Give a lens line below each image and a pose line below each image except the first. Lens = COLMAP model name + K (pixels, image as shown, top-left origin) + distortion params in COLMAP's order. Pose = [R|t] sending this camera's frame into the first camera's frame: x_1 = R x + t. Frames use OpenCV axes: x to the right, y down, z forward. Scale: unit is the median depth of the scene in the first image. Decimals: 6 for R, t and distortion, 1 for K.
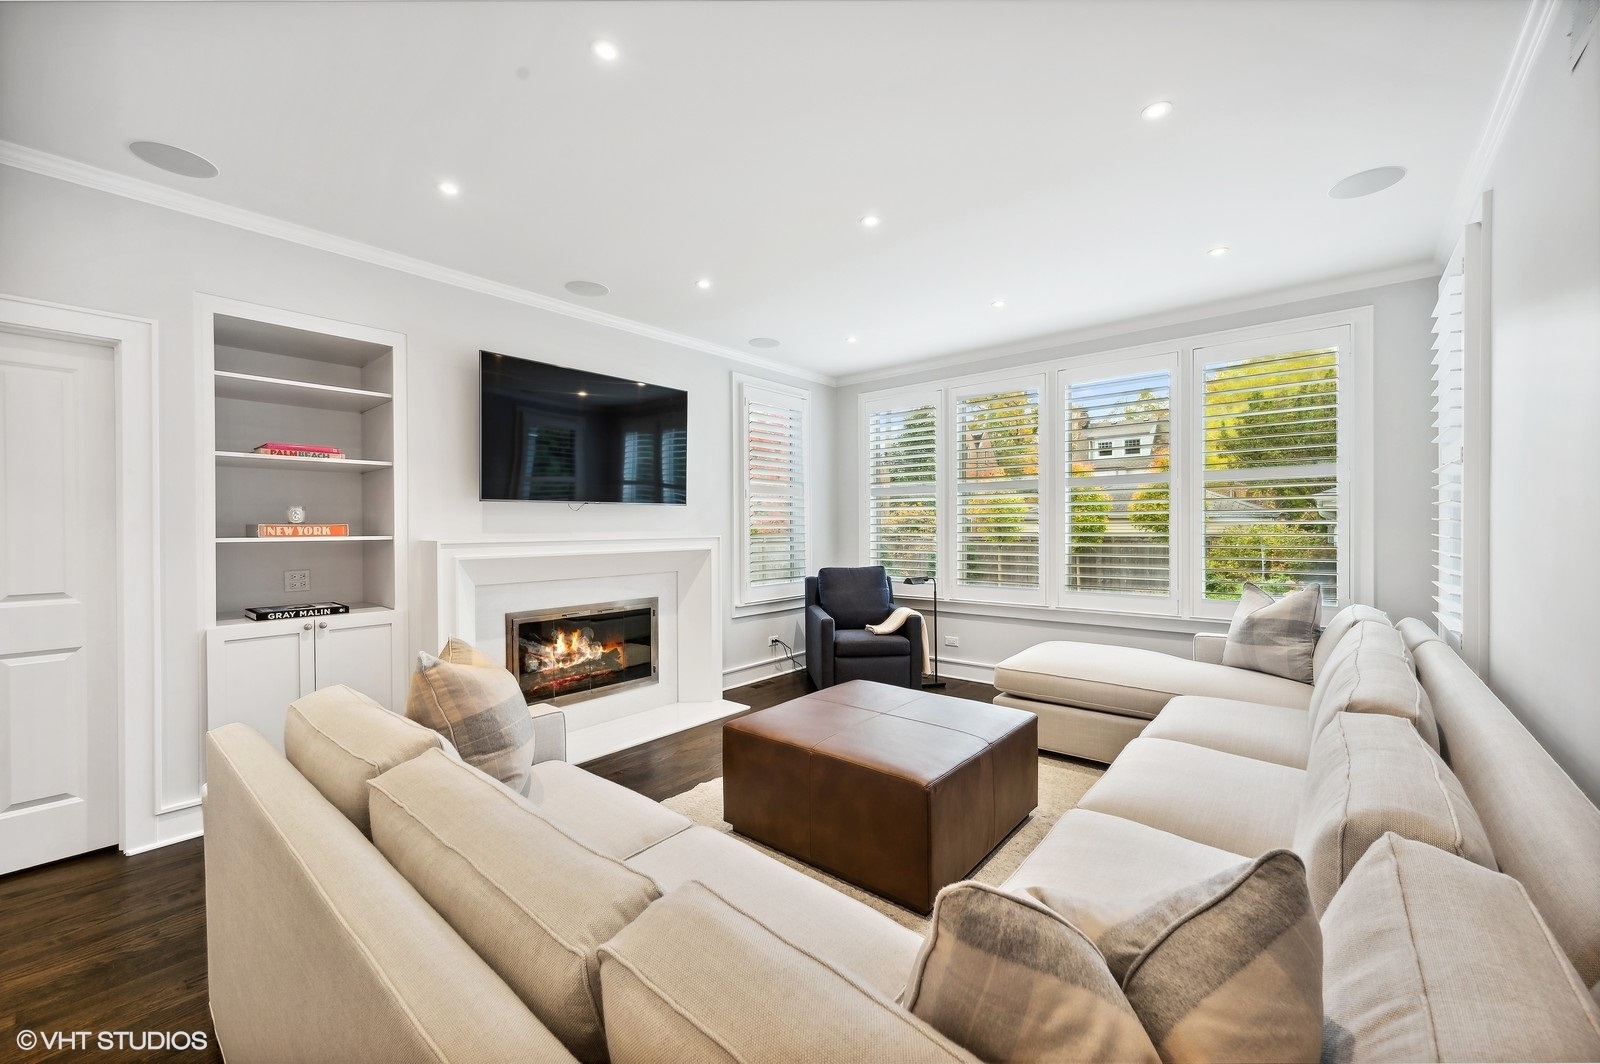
lens RADIAL K [[629.5, 0, 798.3], [0, 629.5, 529.3], [0, 0, 1]] dist [-0.004864, -0.000257]
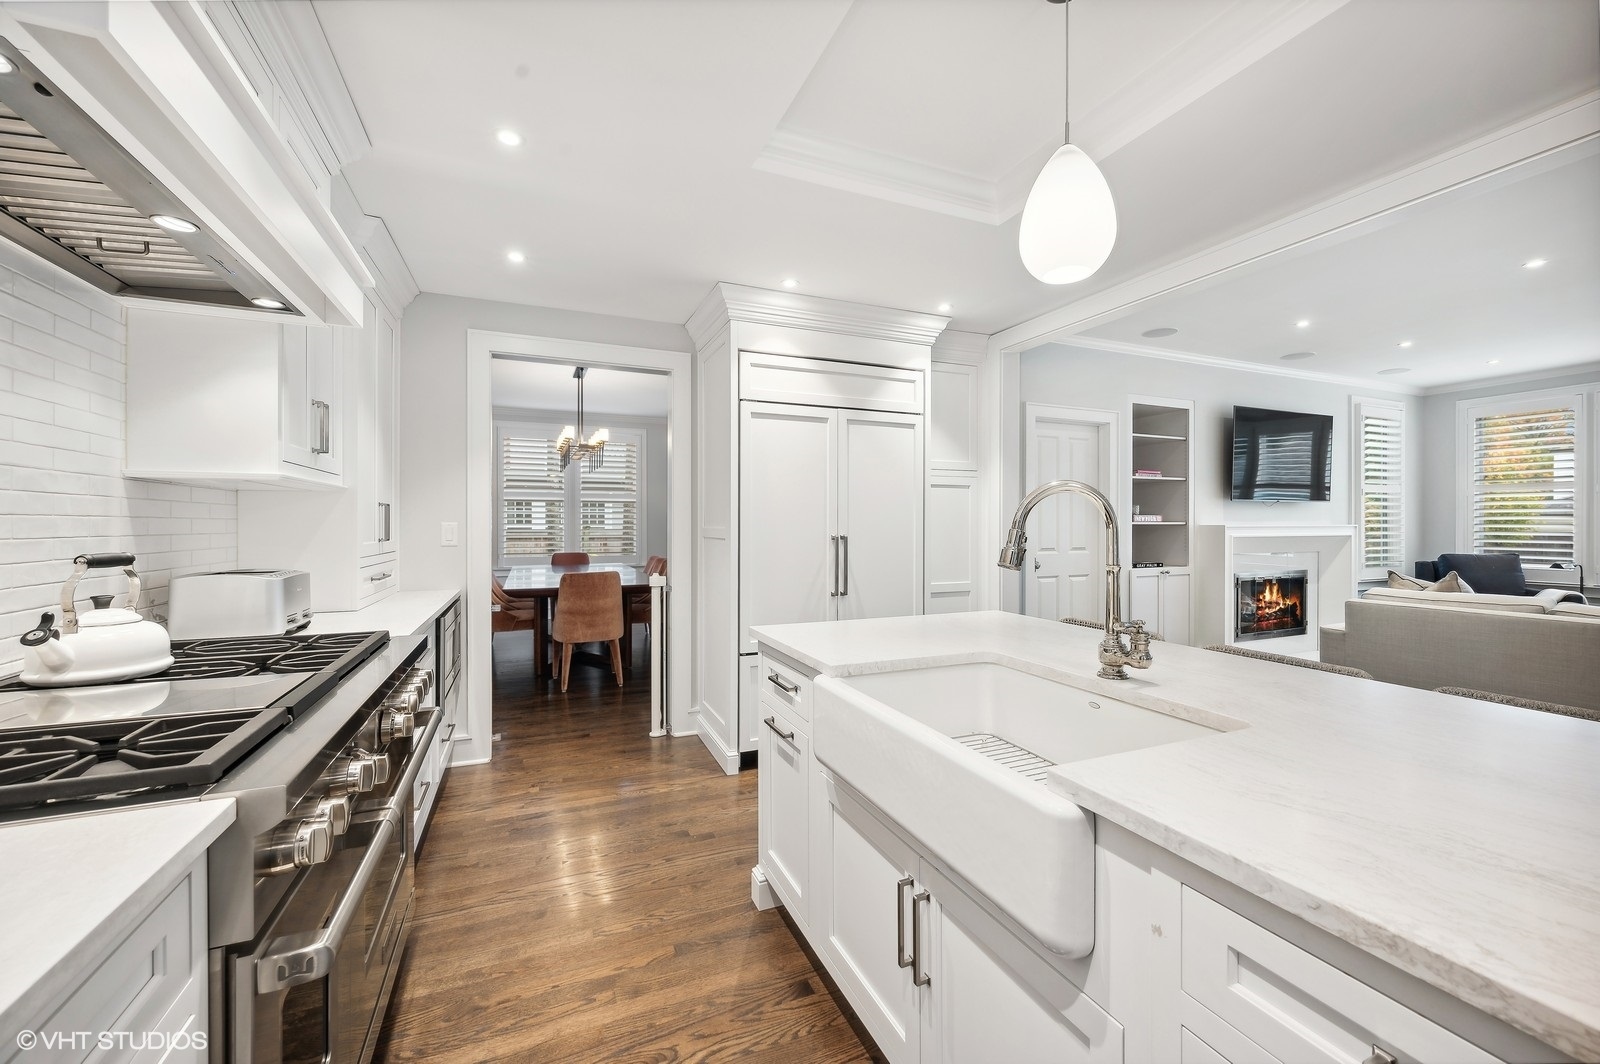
lens RADIAL K [[629.5, 0, 798.9], [0, 629.5, 528.2], [0, 0, 1]] dist [-0.004864, -0.000257]
pose [[0.895667, 0.012672, -0.444545, -0.678167], [-0.007194, 0.999876, 0.014009, 0.008341], [0.444668, -0.009349, 0.895647, -0.788503]]
